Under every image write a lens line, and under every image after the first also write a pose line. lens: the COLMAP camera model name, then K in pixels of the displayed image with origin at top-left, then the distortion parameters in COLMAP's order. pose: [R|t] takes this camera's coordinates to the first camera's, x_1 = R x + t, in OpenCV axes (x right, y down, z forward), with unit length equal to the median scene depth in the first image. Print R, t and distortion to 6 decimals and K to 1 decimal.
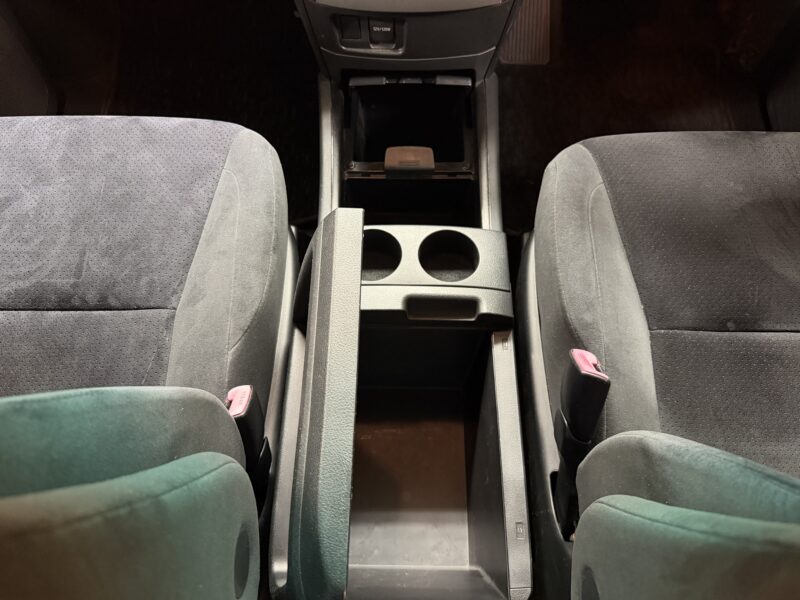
lens RADIAL K [[575.1, 0, 398.0], [0, 575.1, 302.3], [0, 0, 1]] dist [0.028735, -0.050928]
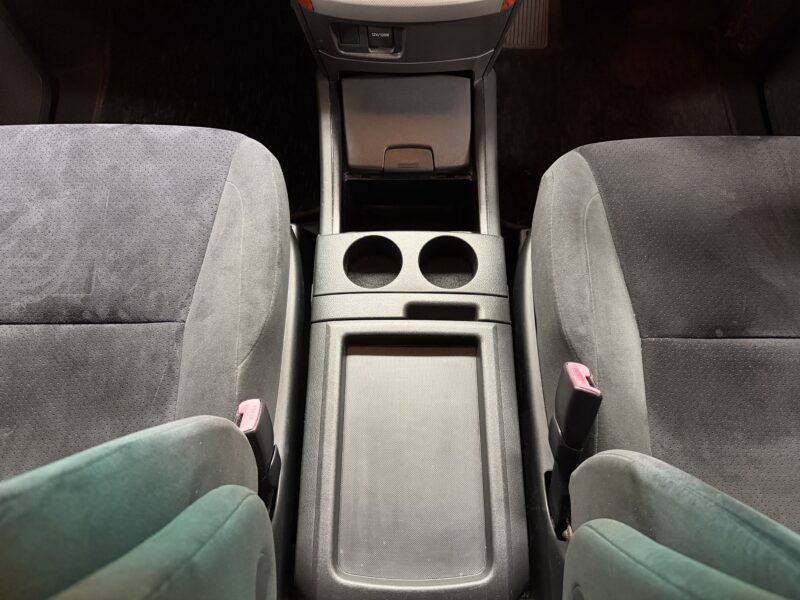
lens RADIAL K [[575.1, 0, 399.2], [0, 575.1, 294.4], [0, 0, 1]] dist [0.028735, -0.050928]
pose [[0.999926, -0.009063, 0.008130, -0.008745], [0.008465, 0.997456, 0.070779, -0.106365], [-0.008751, -0.070705, 0.997459, -0.030090]]
